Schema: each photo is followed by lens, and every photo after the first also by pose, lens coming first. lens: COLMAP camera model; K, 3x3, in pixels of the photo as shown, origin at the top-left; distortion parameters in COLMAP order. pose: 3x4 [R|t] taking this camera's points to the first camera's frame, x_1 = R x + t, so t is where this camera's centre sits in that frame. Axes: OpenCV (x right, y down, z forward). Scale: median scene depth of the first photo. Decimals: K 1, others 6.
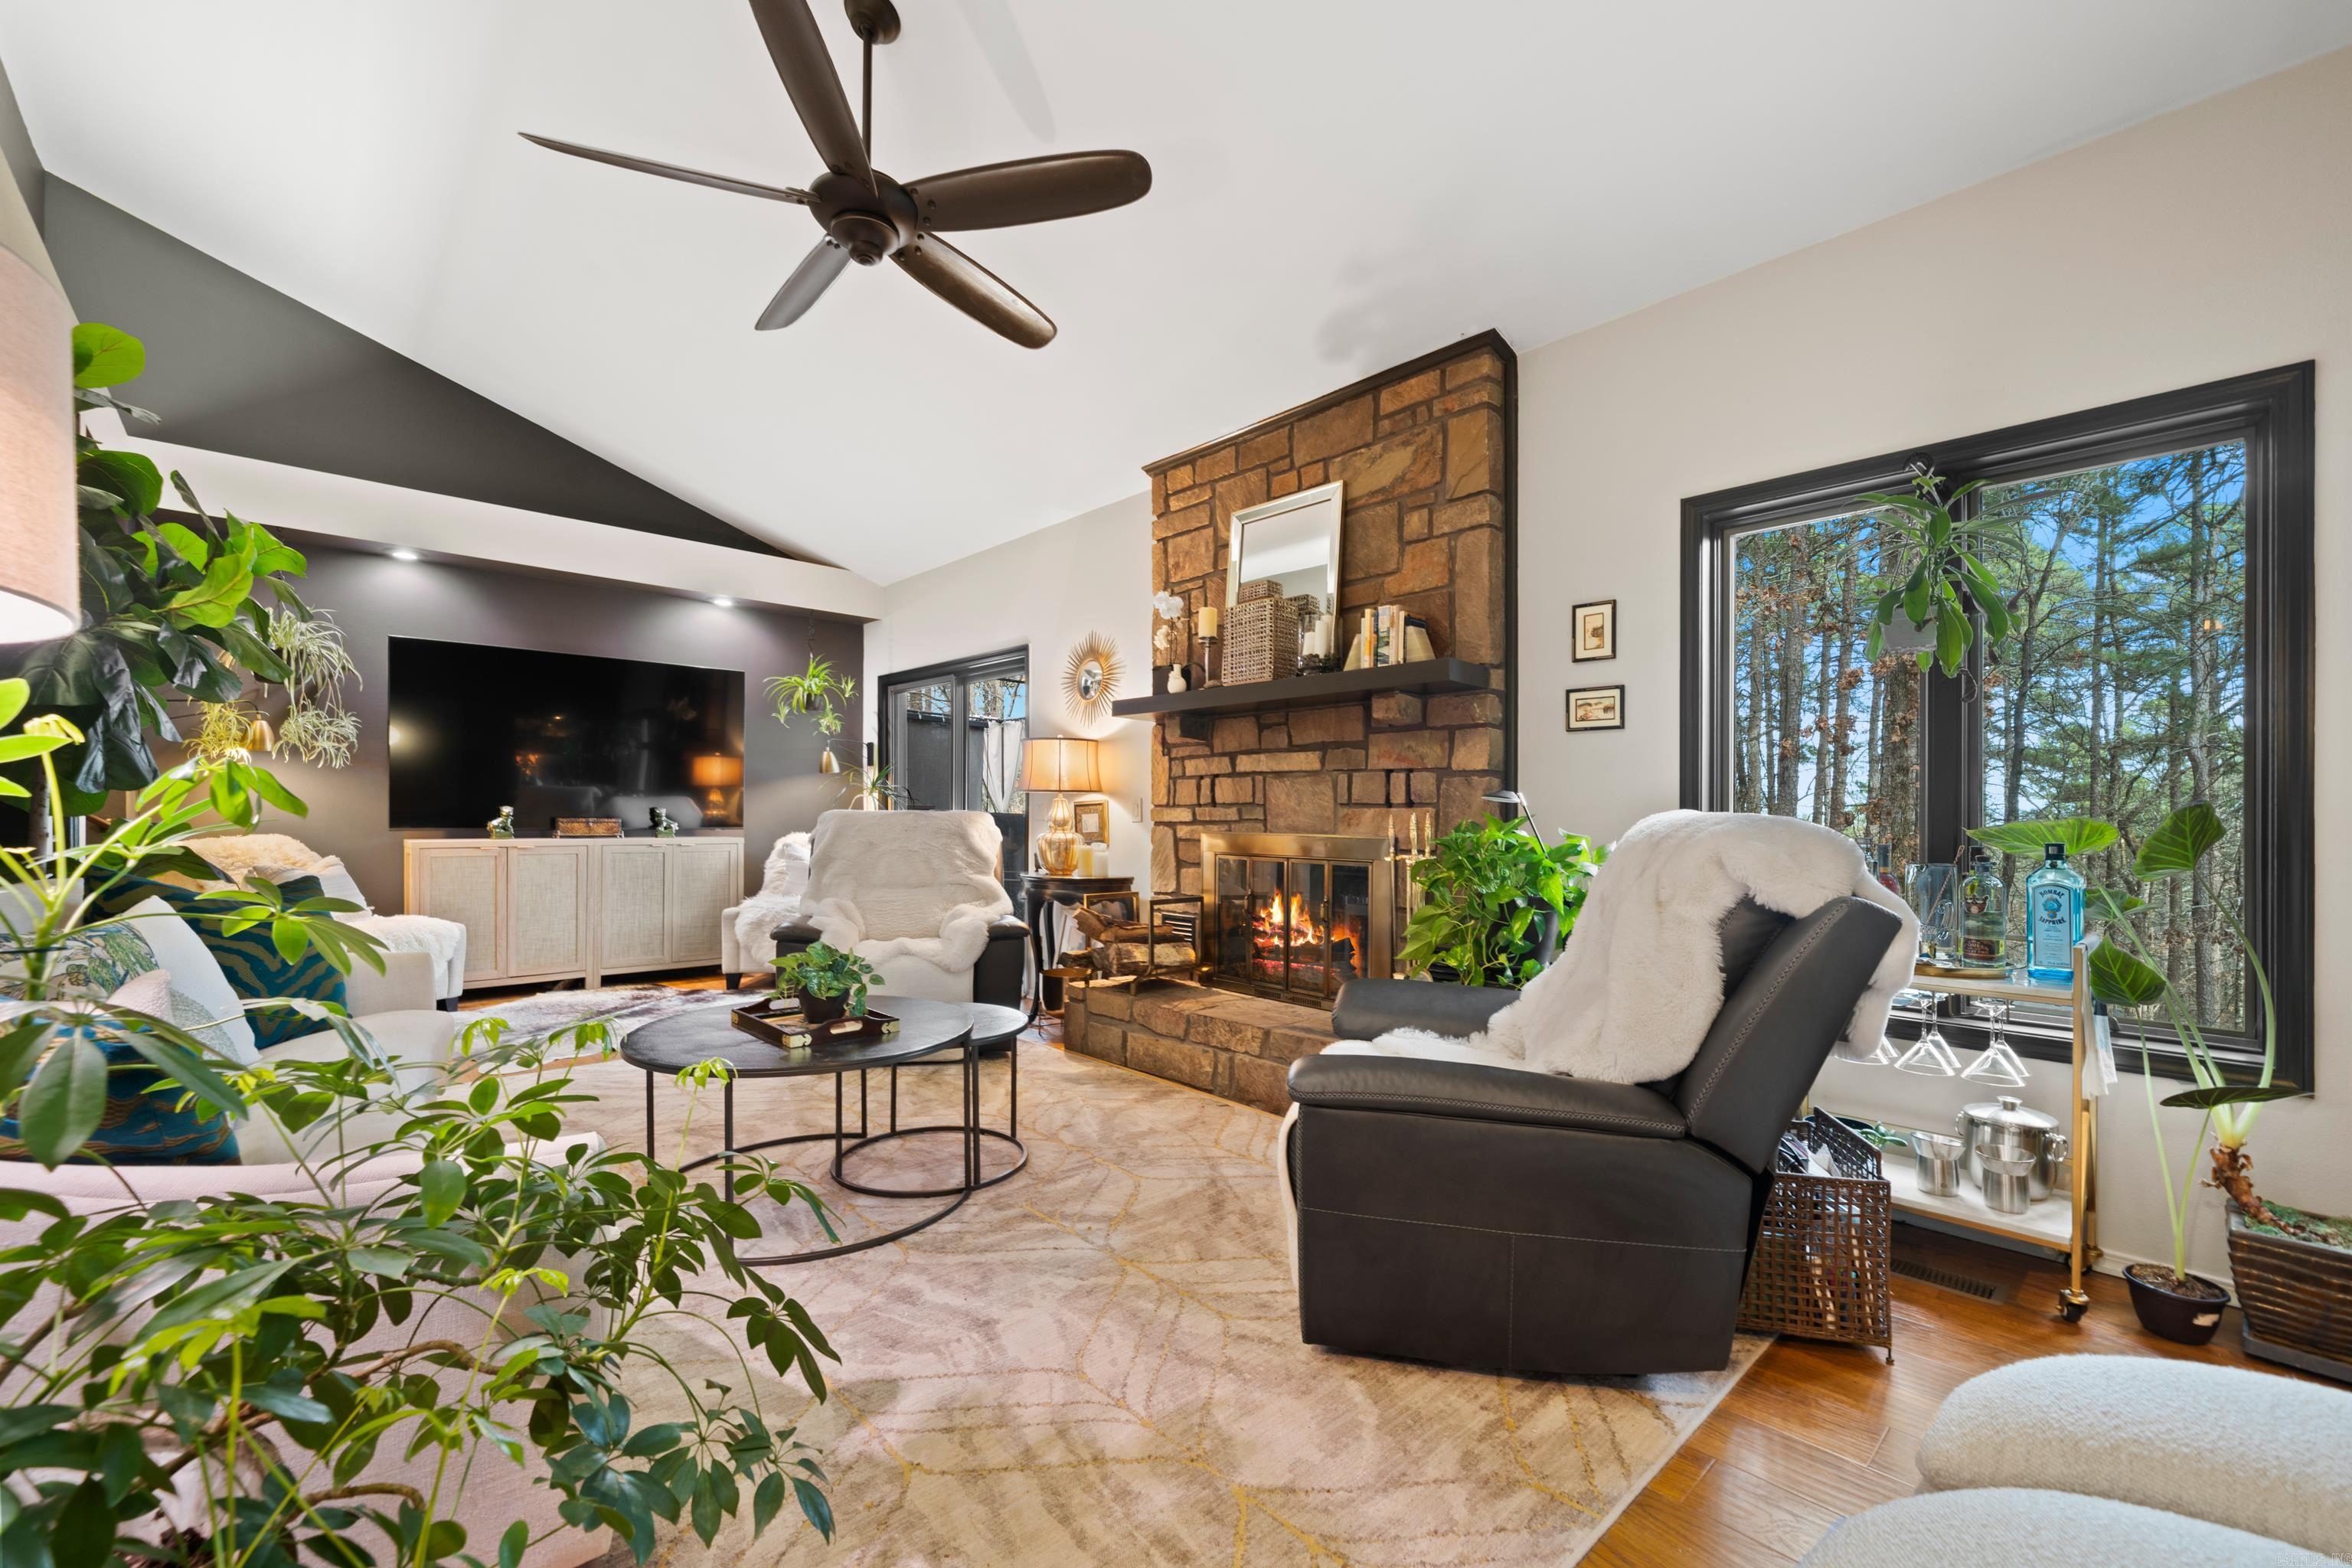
lens RADIAL K [[970.2, 0, 1179.4], [0, 970.2, 808.2], [0, 0, 1]] dist [-0.000592, -0.000178]
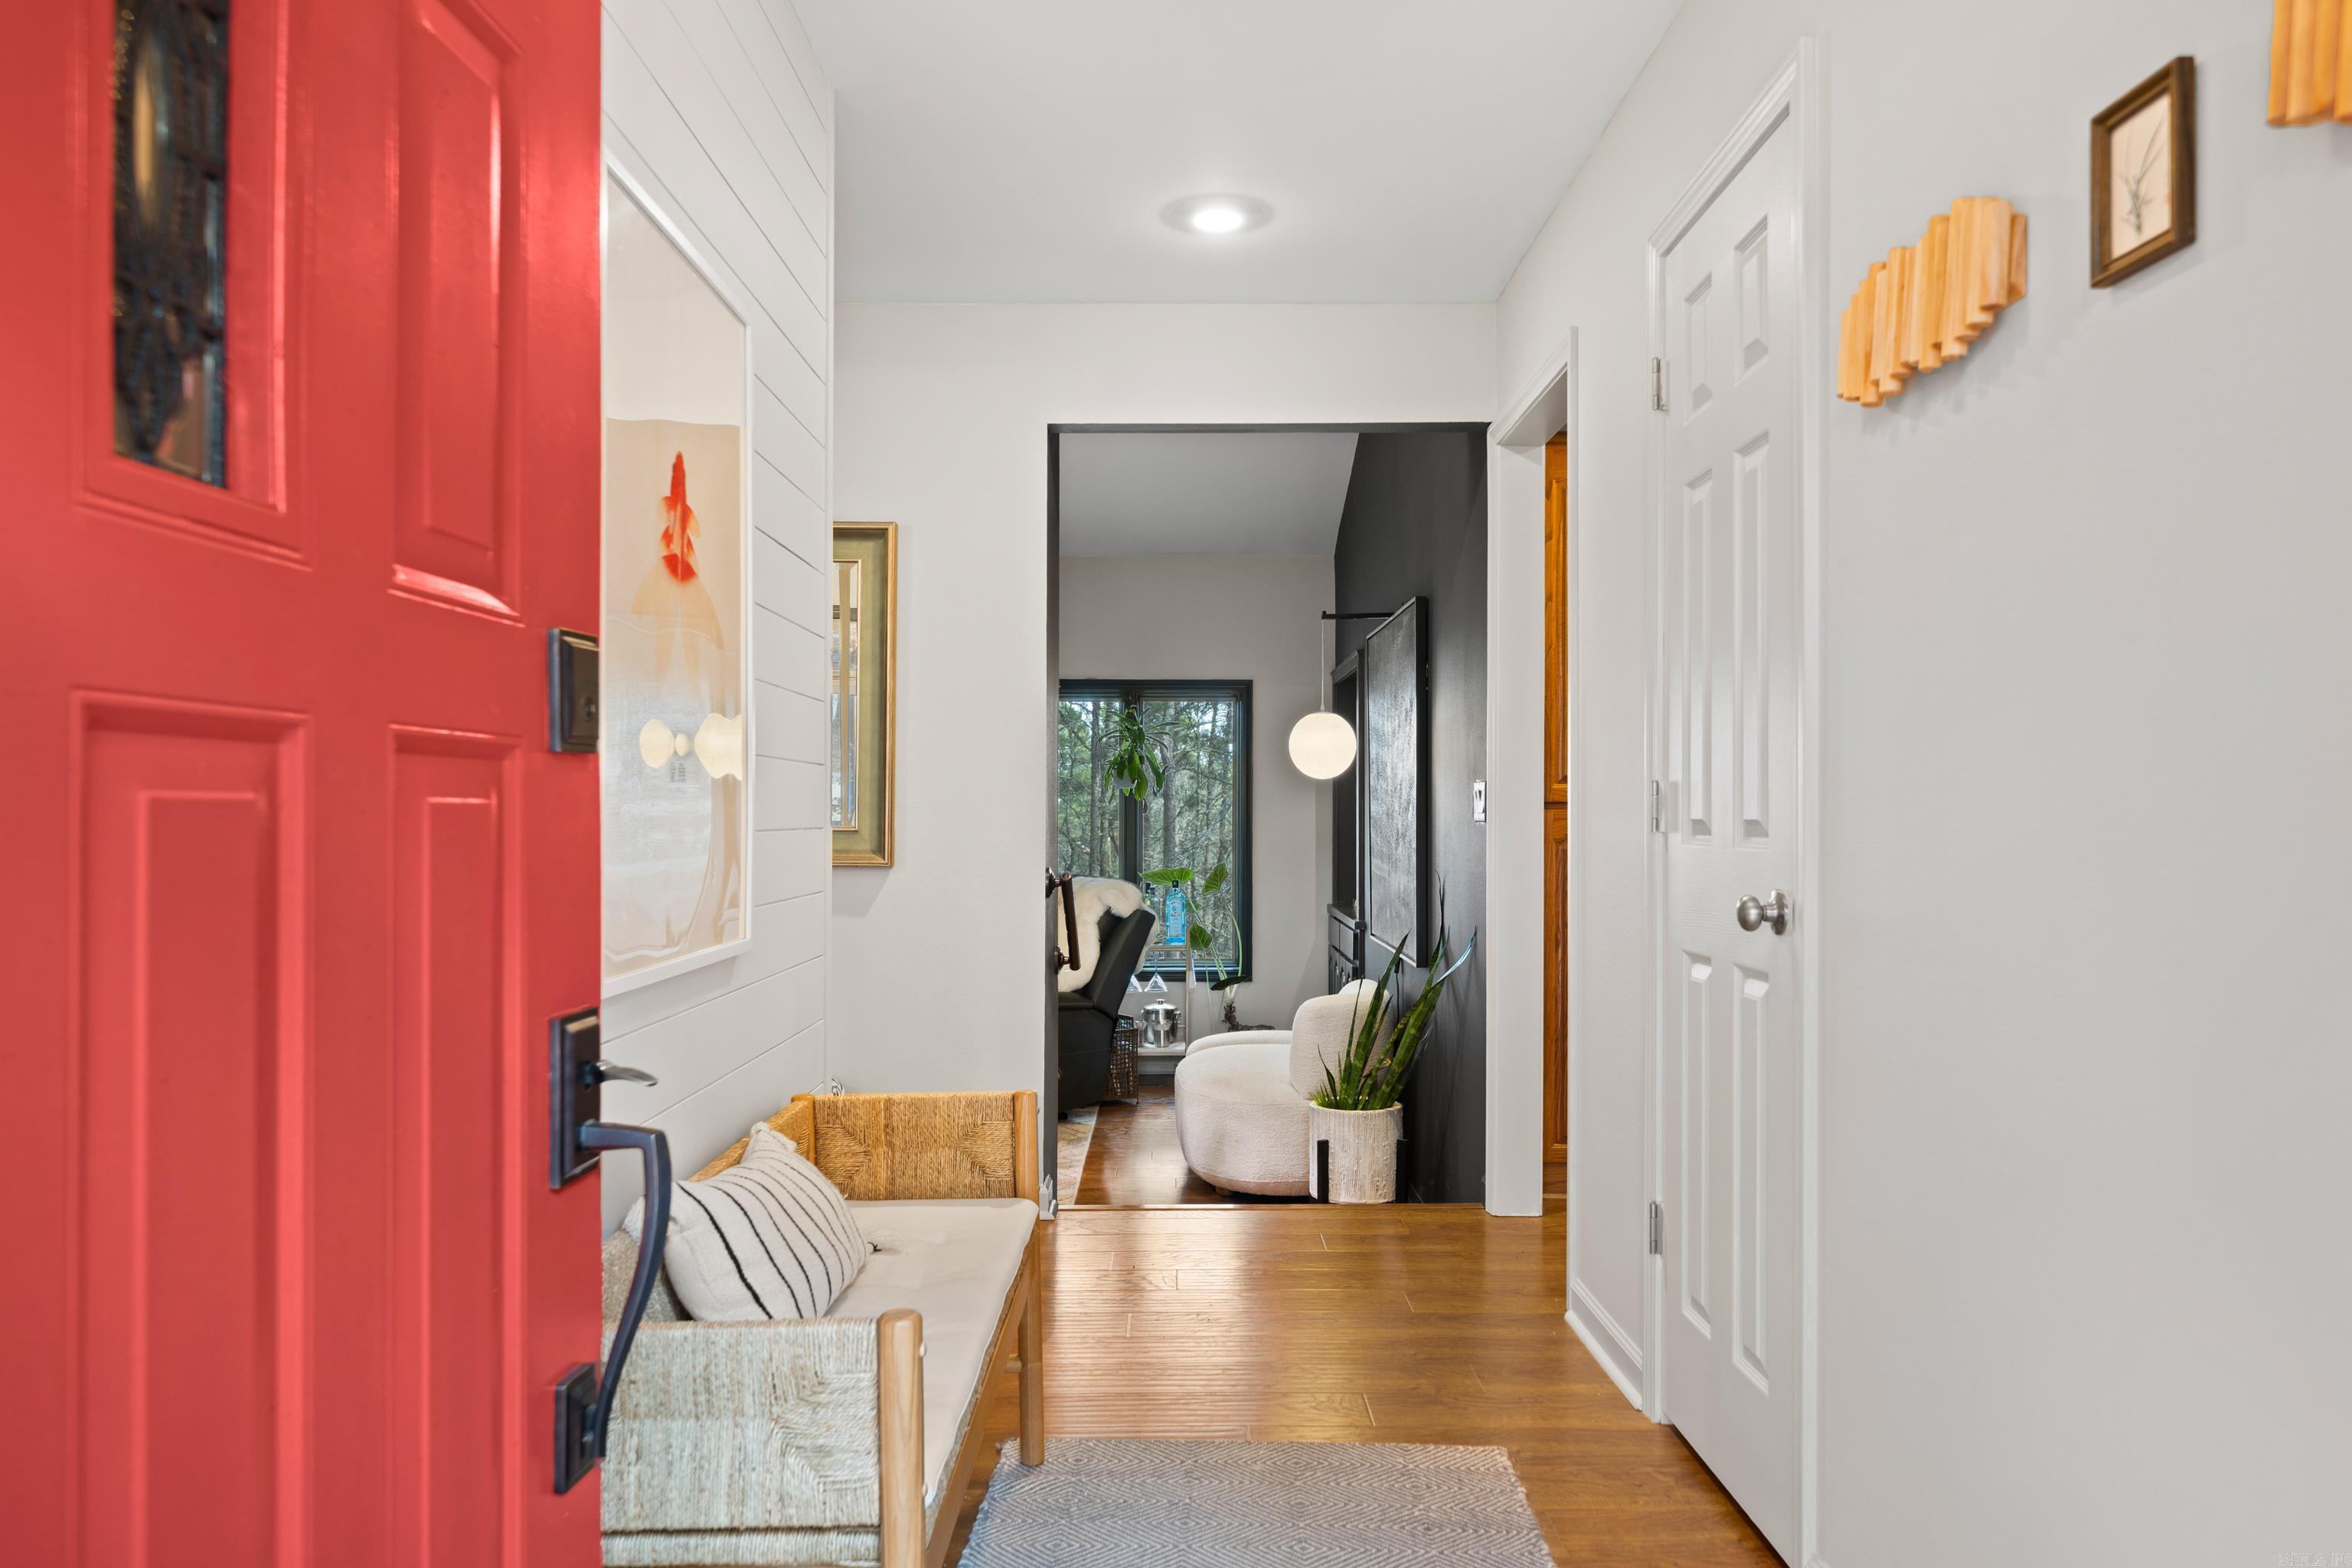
lens RADIAL K [[1615.8, 0, 1176.0], [0, 1615.8, 784.0], [0, 0, 1]] dist [0.006654, -0.000393]
pose [[0.668507, 0.008453, 0.743657, -1.822228], [-0.001004, 0.999945, -0.010463, -0.144249], [-0.743705, 0.006248, 0.668479, -1.452093]]
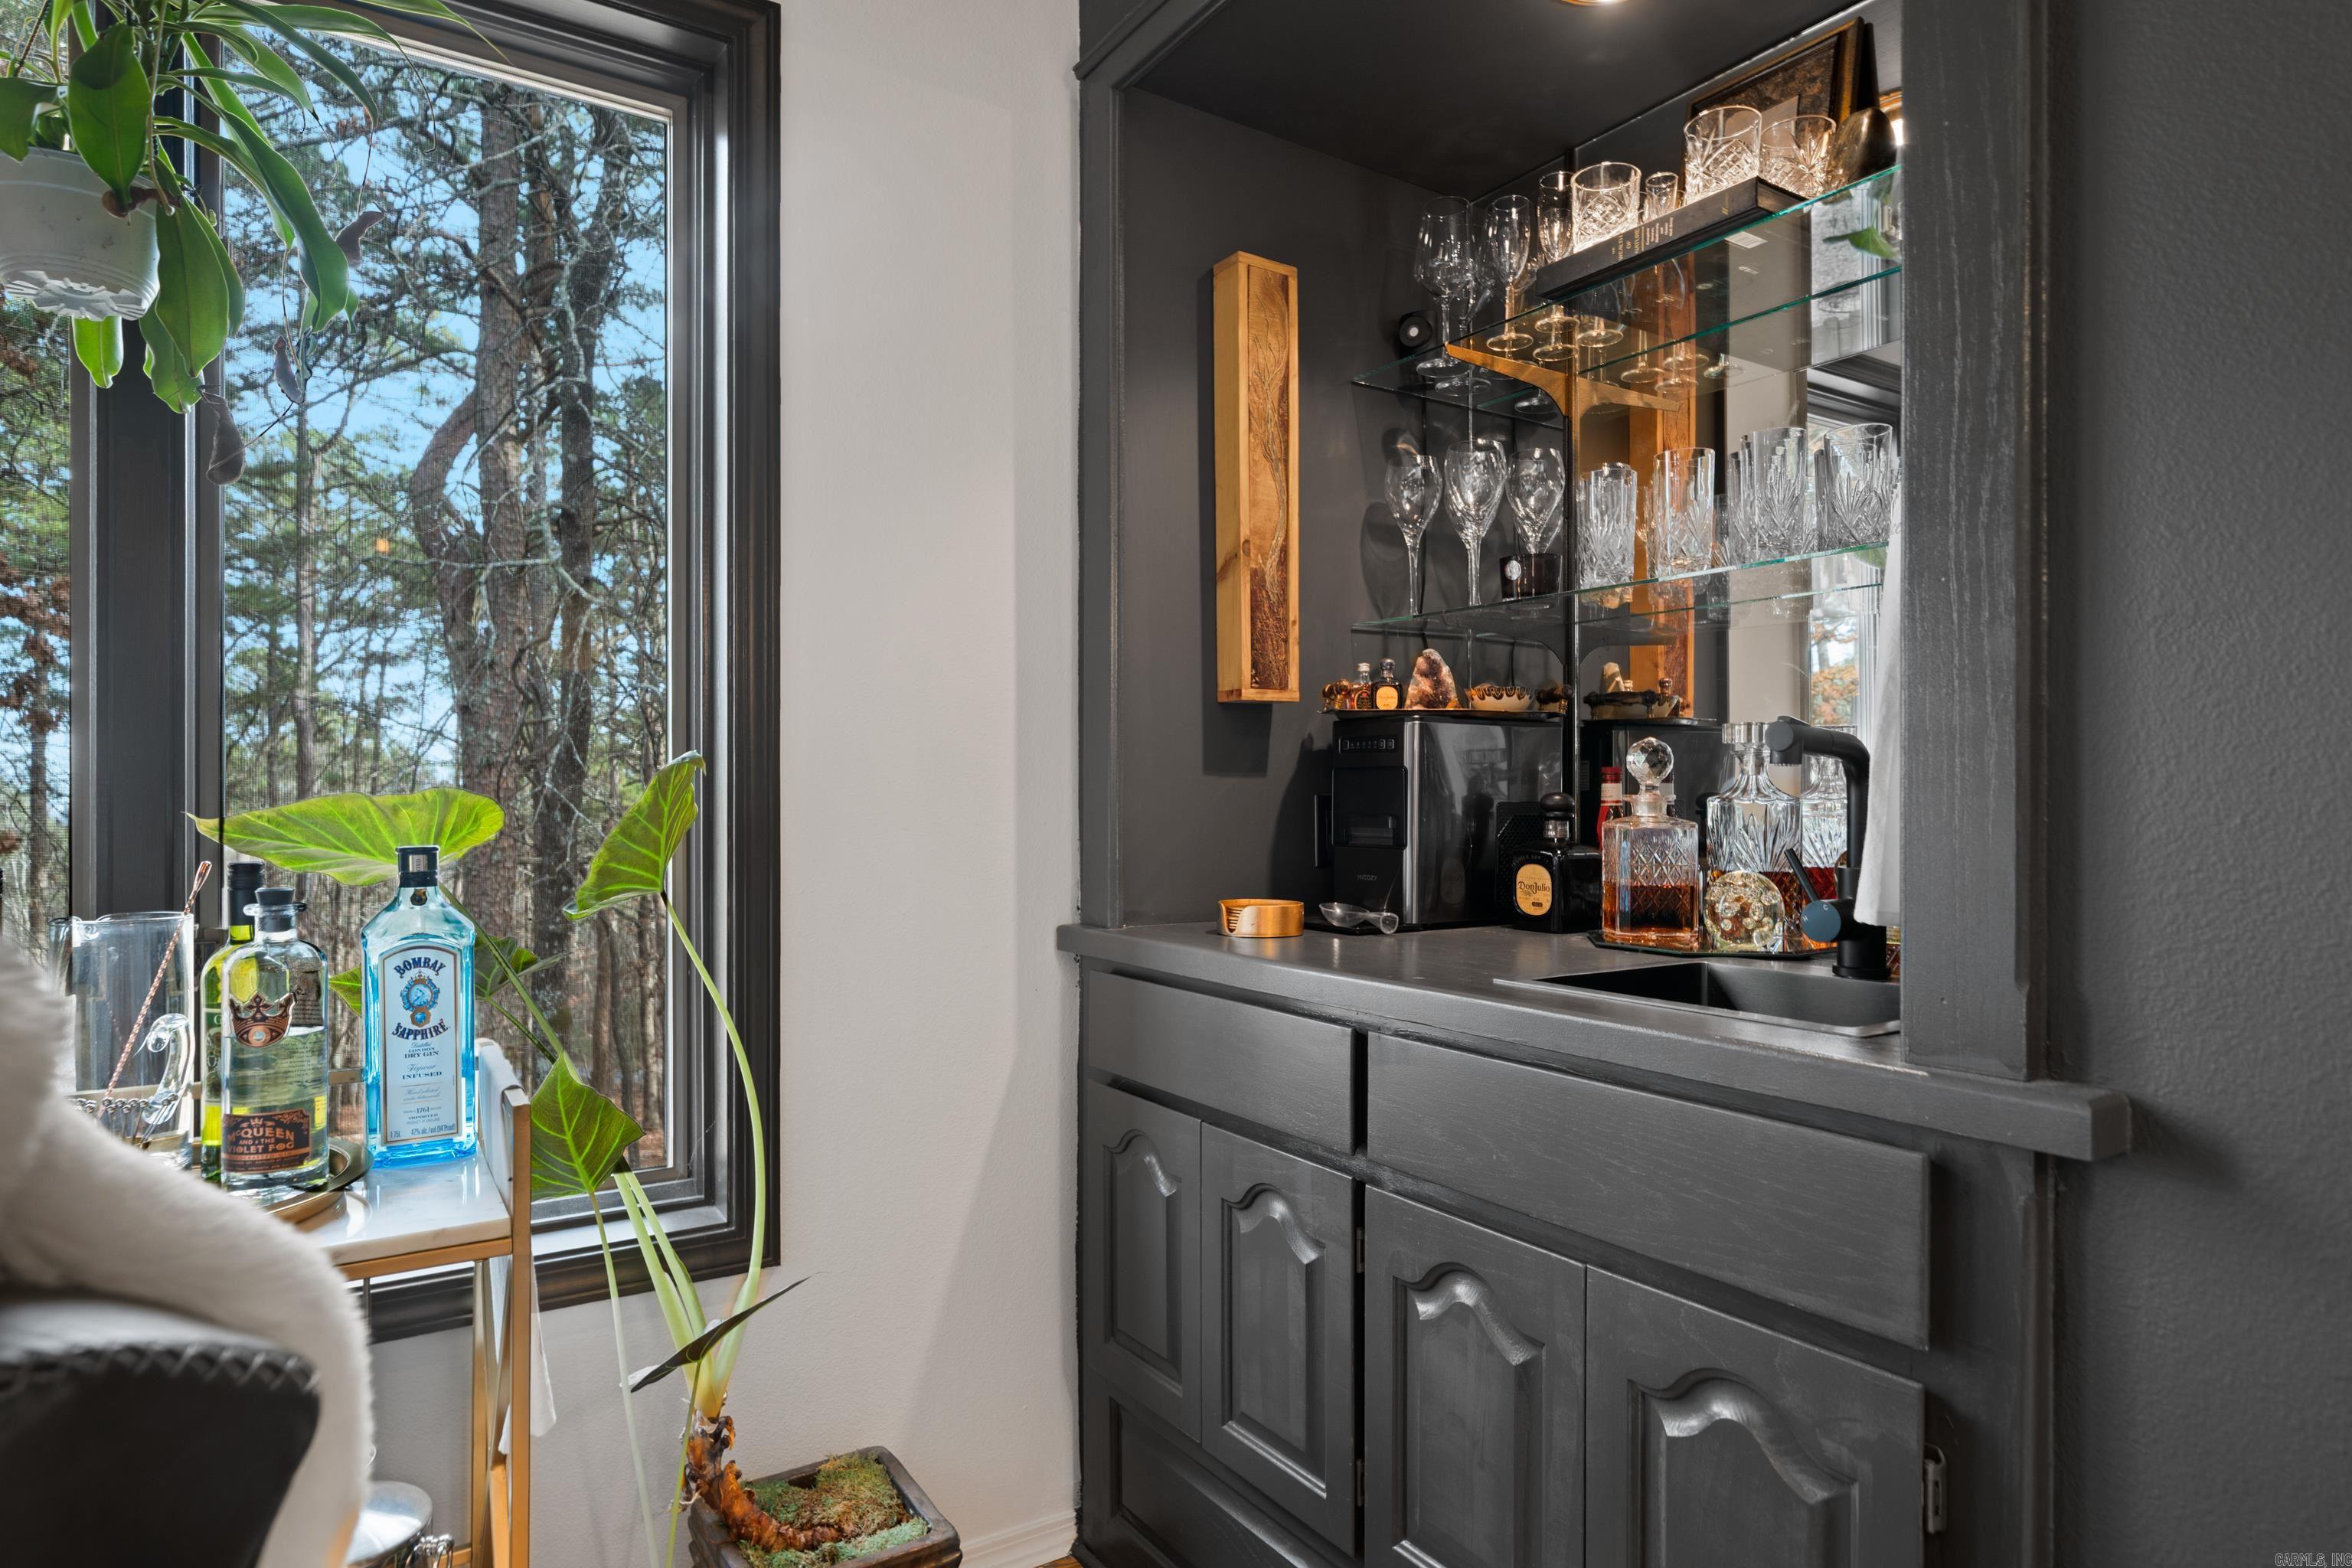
lens RADIAL K [[1306.1, 0, 1176.0], [0, 1306.1, 784.0], [0, 0, 1]] dist [0.001152, -0.000101]
pose [[0.158594, 0.000095, 0.987344, 0.391053], [-0.004118, 0.999991, 0.000565, 0.006441], [-0.987335, -0.004156, 0.158593, 0.586277]]
